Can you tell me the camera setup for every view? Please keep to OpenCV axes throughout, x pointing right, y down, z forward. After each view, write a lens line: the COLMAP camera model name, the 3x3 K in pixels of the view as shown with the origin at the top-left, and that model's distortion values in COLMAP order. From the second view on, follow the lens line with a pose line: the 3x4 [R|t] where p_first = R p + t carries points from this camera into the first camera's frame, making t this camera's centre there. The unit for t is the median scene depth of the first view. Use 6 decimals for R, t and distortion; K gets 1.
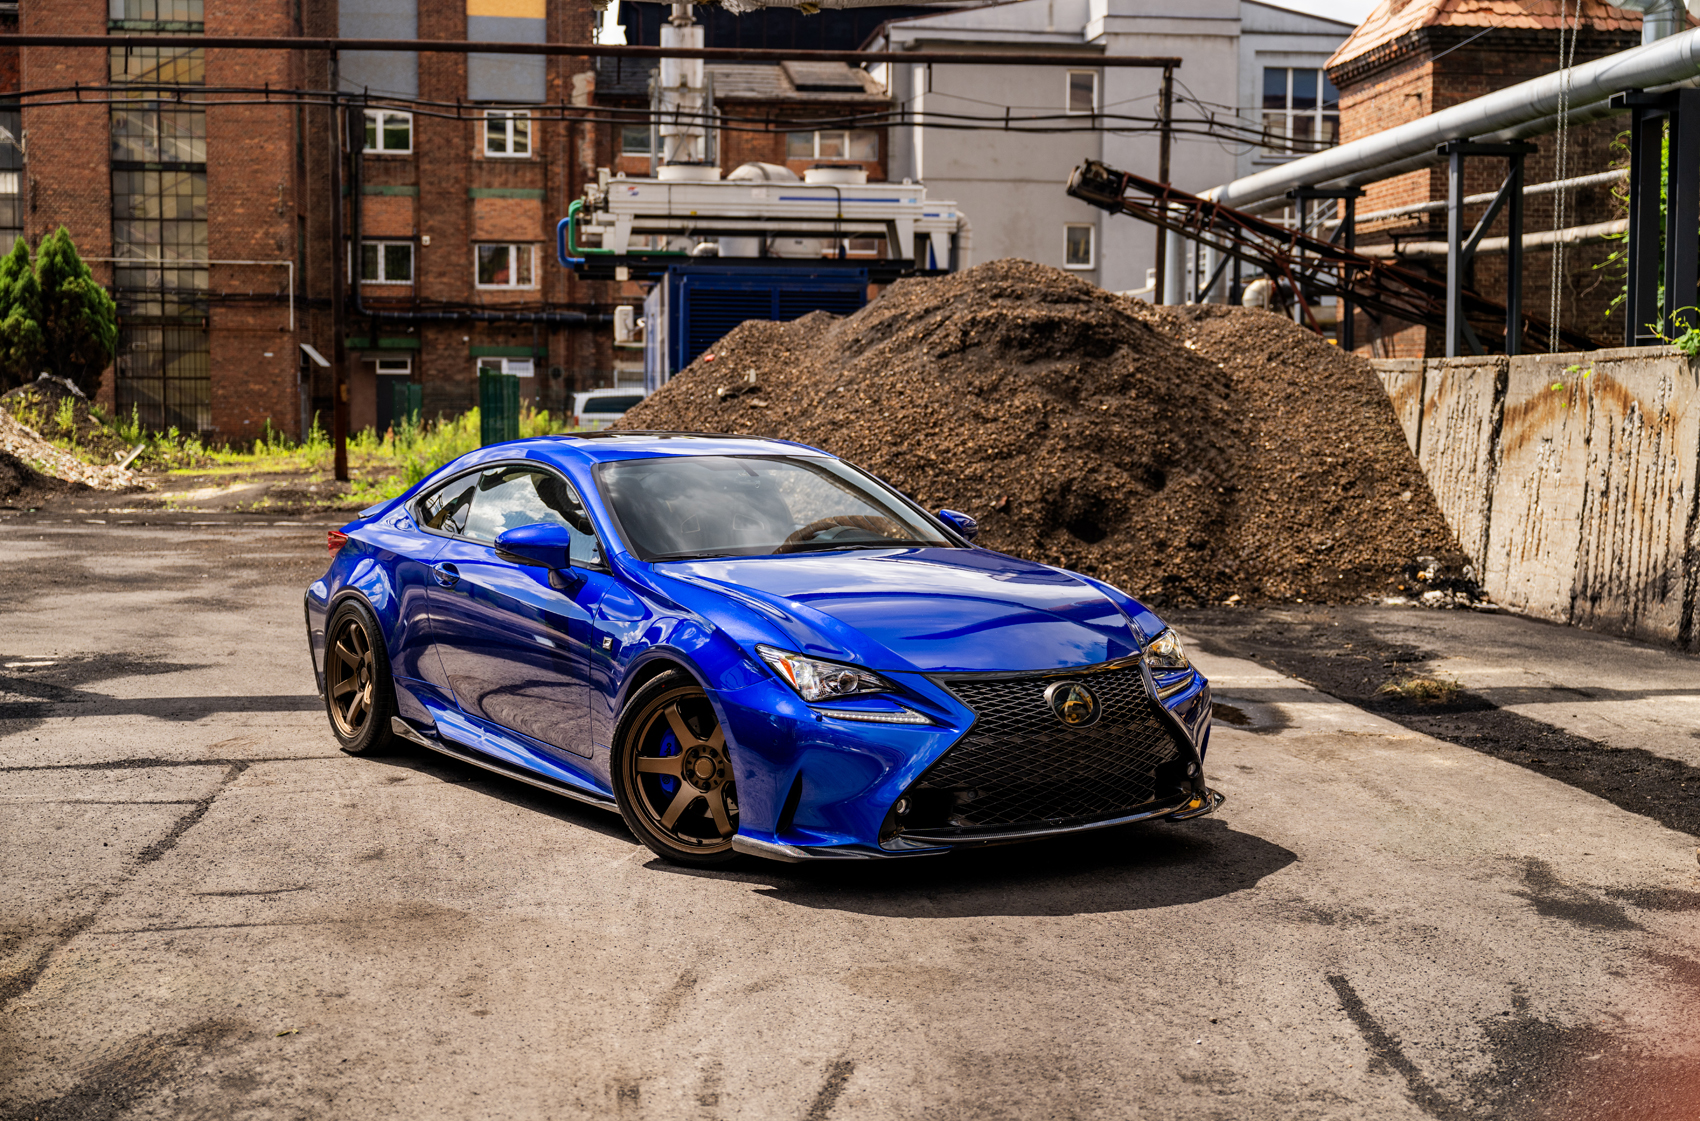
lens RADIAL K [[2156.6, 0, 857.6], [0, 2156.6, 559.5], [0, 0, 1]] dist [0.007397, 0.000000]
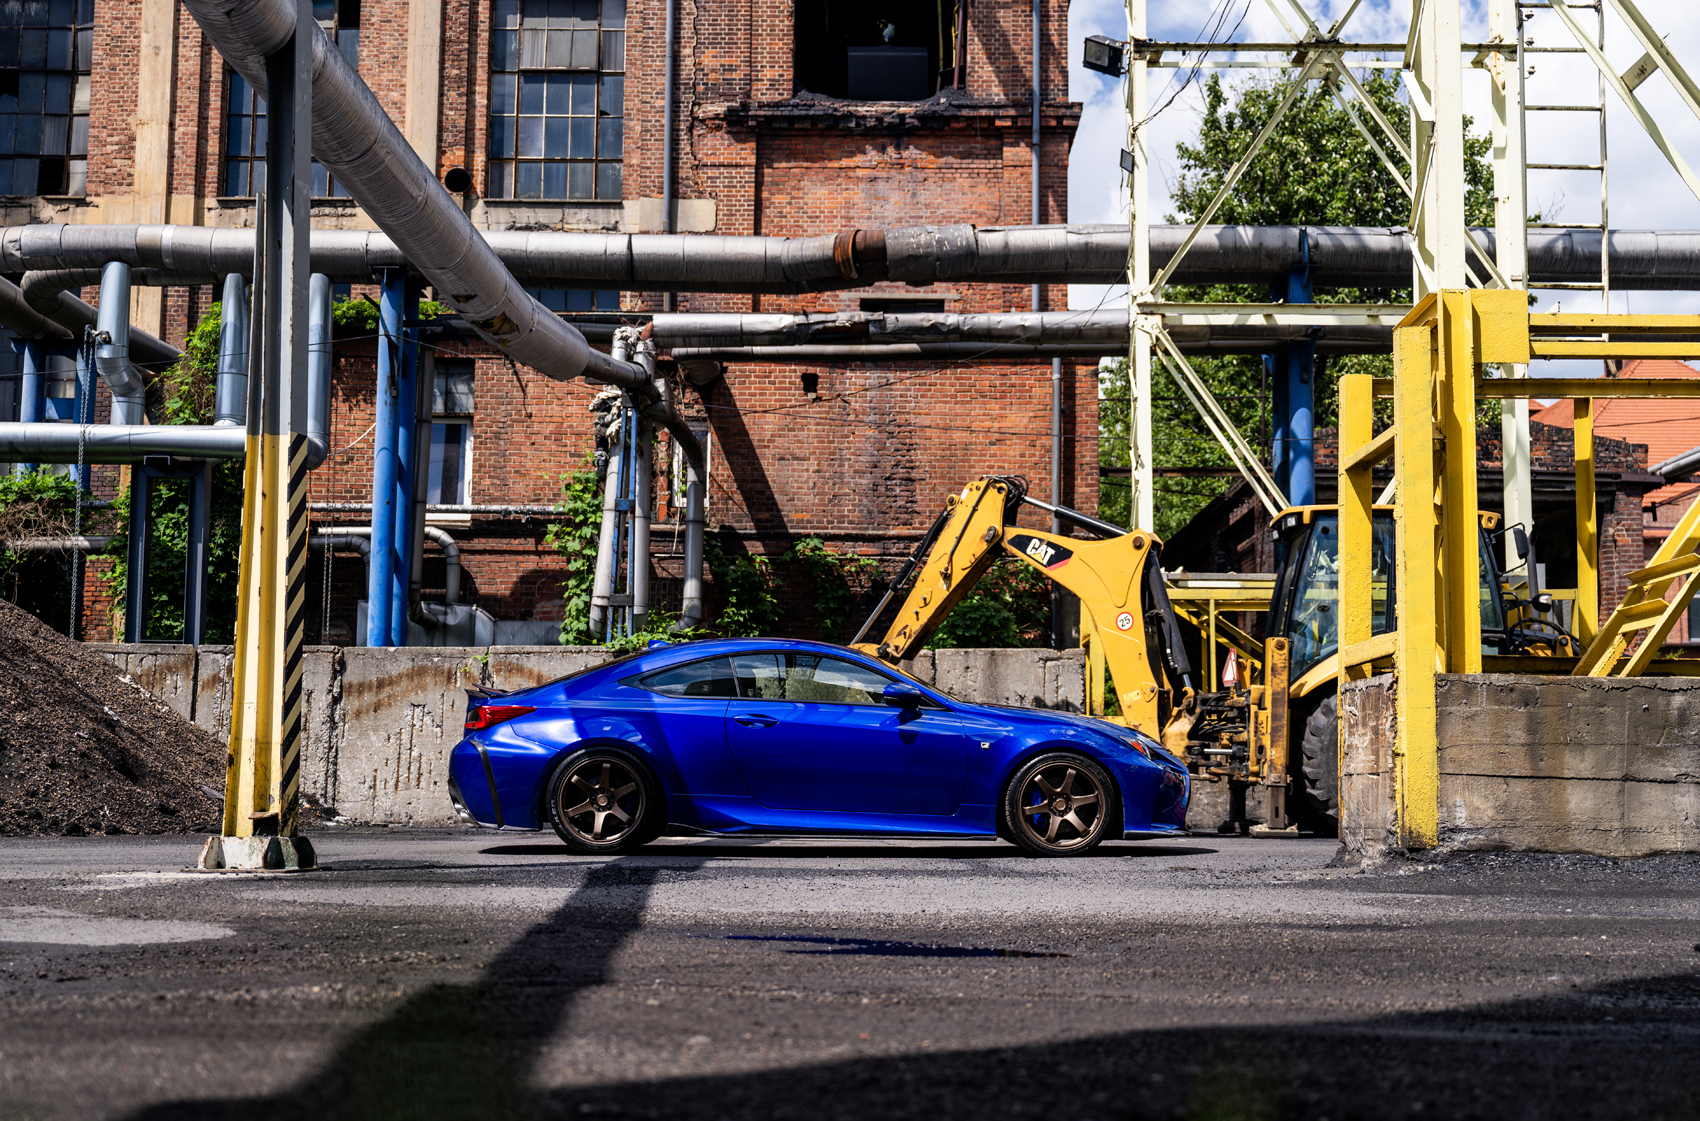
lens RADIAL K [[1862.3, 0, 845.7], [0, 1862.3, 611.0], [0, 0, 1]] dist [-0.012406, 0.000000]
pose [[0.141234, 0.099901, 0.984923, -0.727893], [0.067320, 0.991623, -0.110234, 0.032236], [-0.987685, 0.081874, 0.133326, 0.448504]]
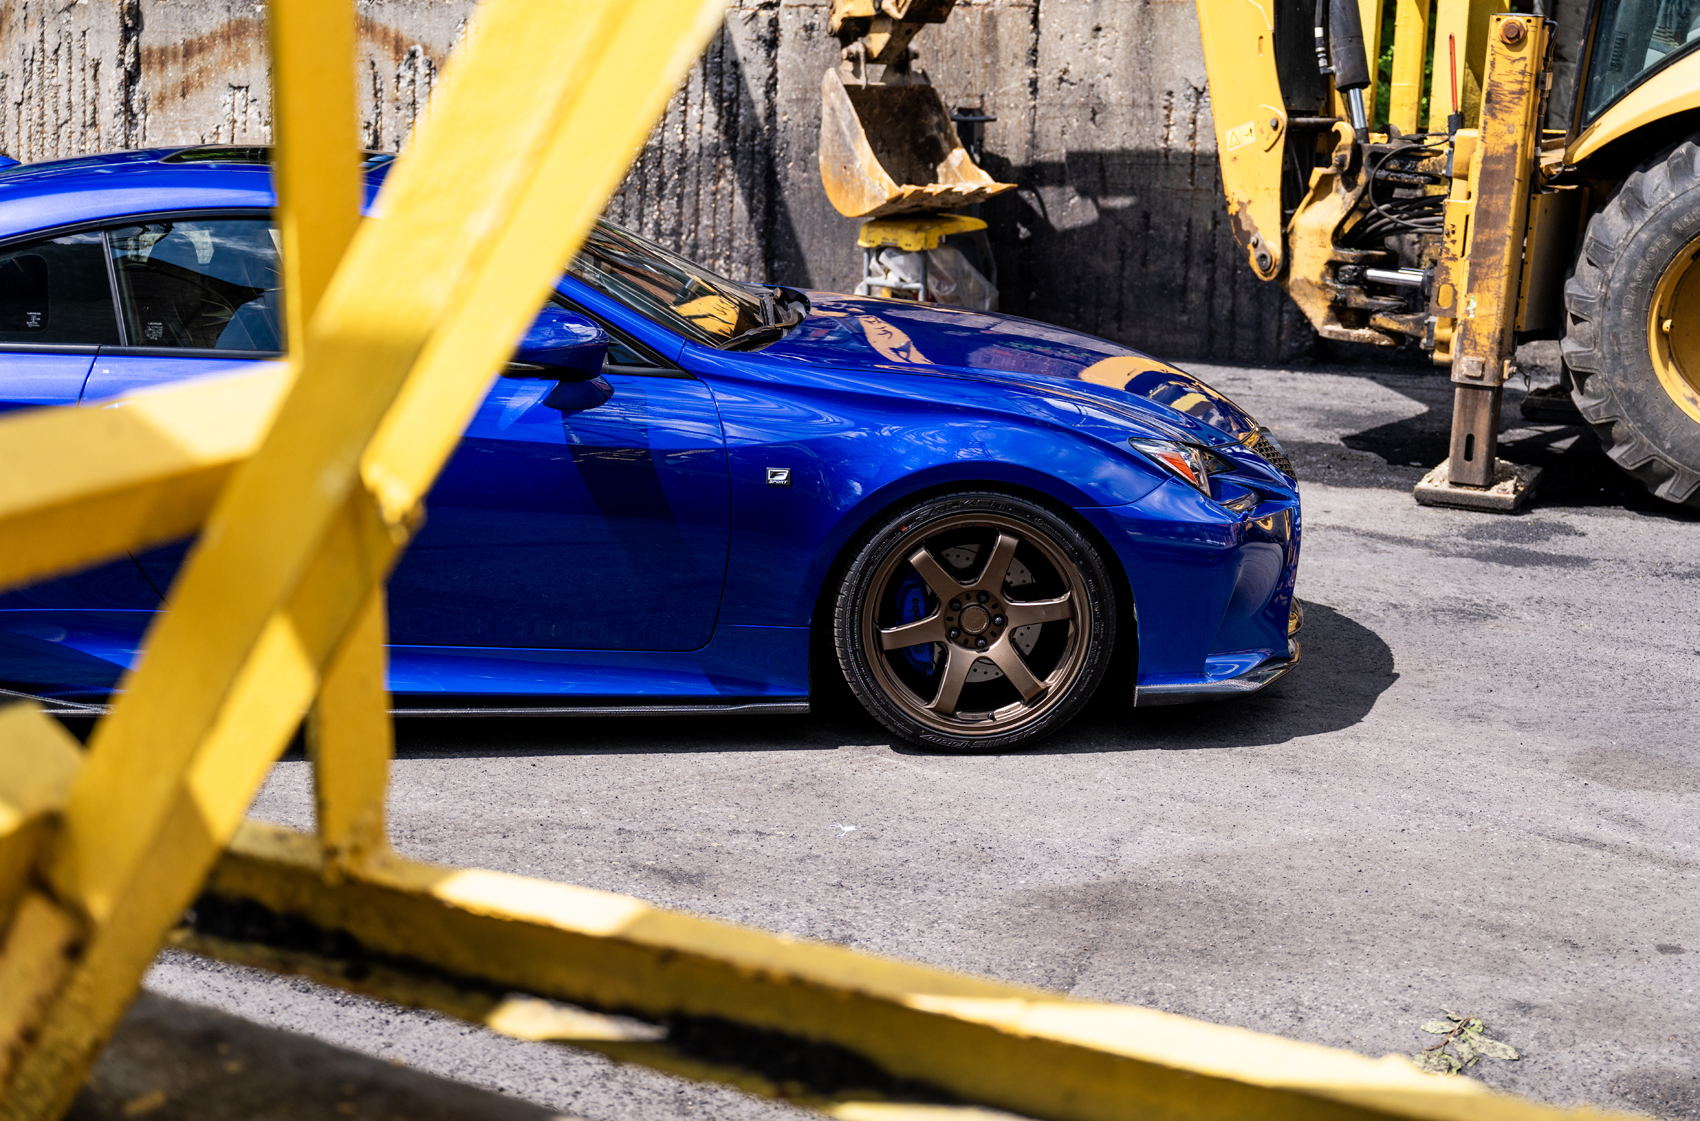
lens RADIAL K [[2156.6, 0, 903.9], [0, 2156.6, 556.4], [0, 0, 1]] dist [0.007397, 0.000000]
pose [[0.515293, -0.199787, 0.833402, -0.256223], [0.053817, 0.978072, 0.201193, -0.025652], [-0.855323, -0.058822, 0.514746, 0.252946]]
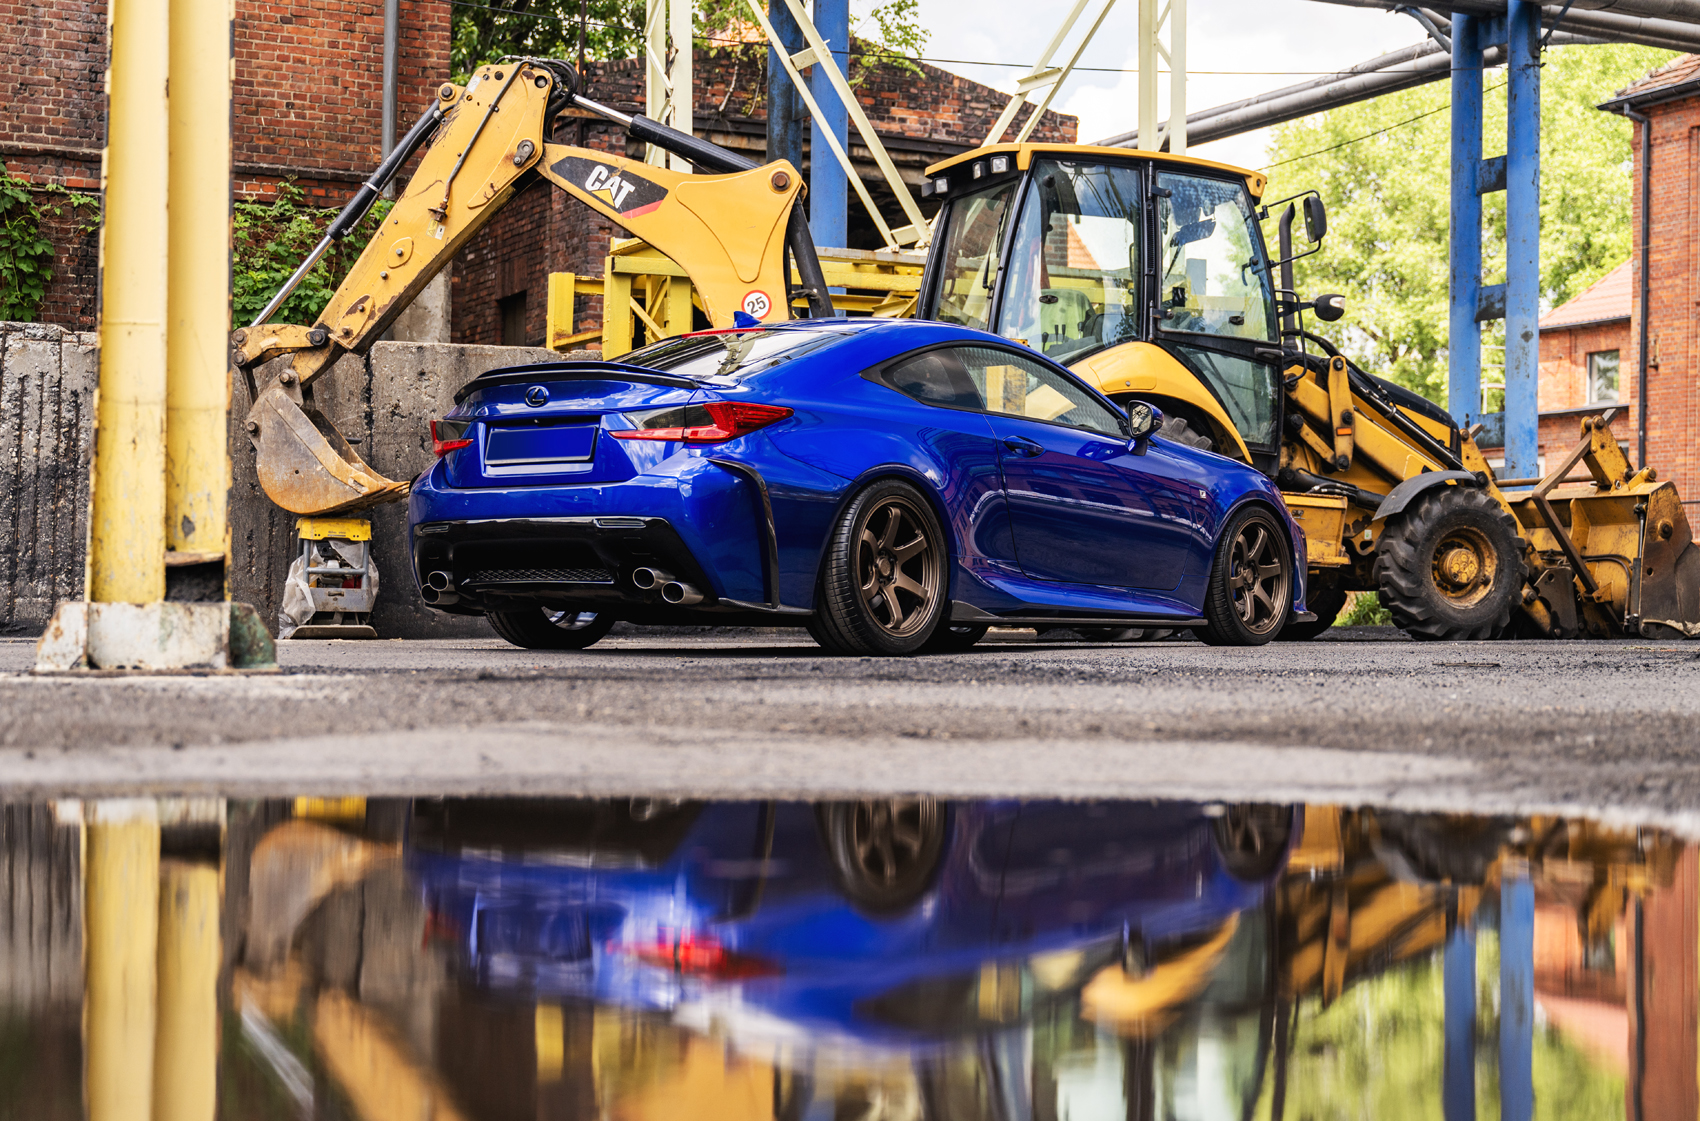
lens RADIAL K [[2719.1, 0, 814.9], [0, 2719.1, 587.9], [0, 0, 1]] dist [-0.017485, 0.000000]
pose [[-0.316659, 0.012055, 0.948463, -0.616107], [0.065070, 0.997840, 0.009041, 0.027262], [-0.946305, 0.064579, -0.316759, 0.691511]]
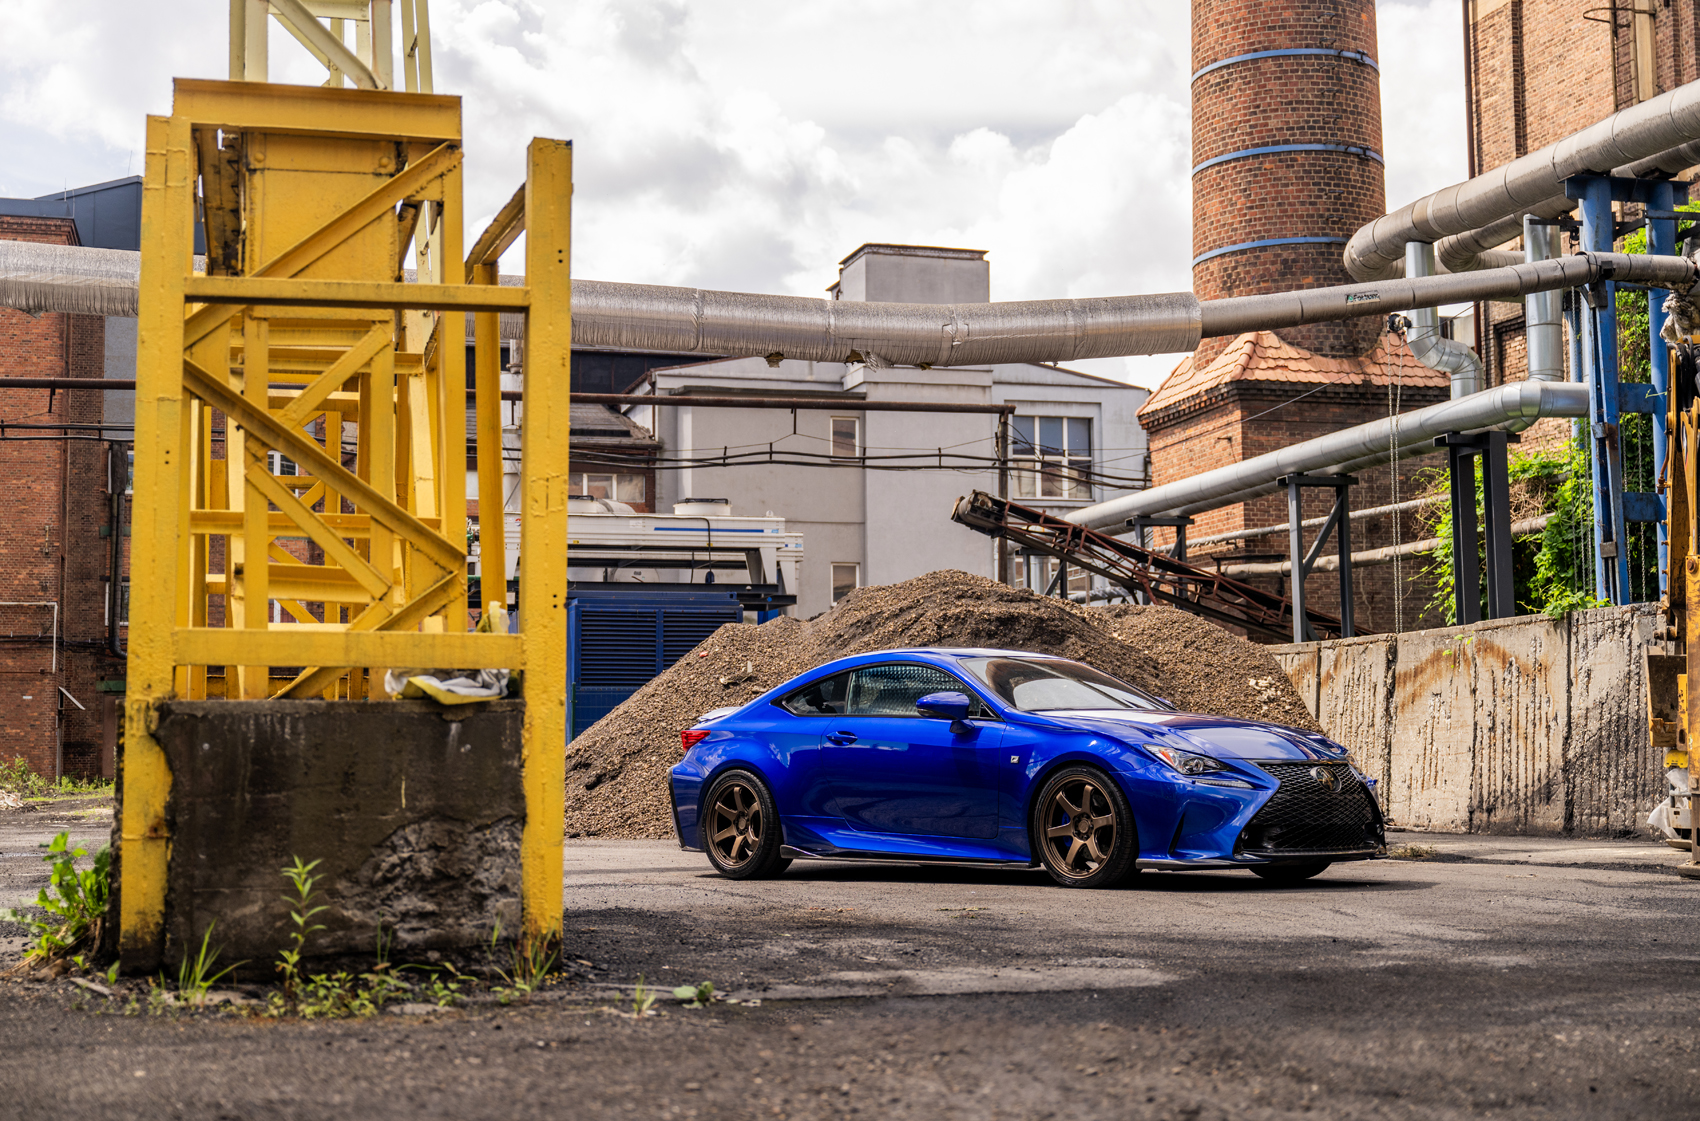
lens RADIAL K [[2346.2, 0, 853.9], [0, 2346.2, 544.8], [0, 0, 1]] dist [0.036154, 0.000000]
pose [[0.988327, -0.001538, 0.152340, -0.199240], [0.027127, 0.985746, -0.166039, 0.066754], [-0.149913, 0.168233, 0.974281, -0.279277]]
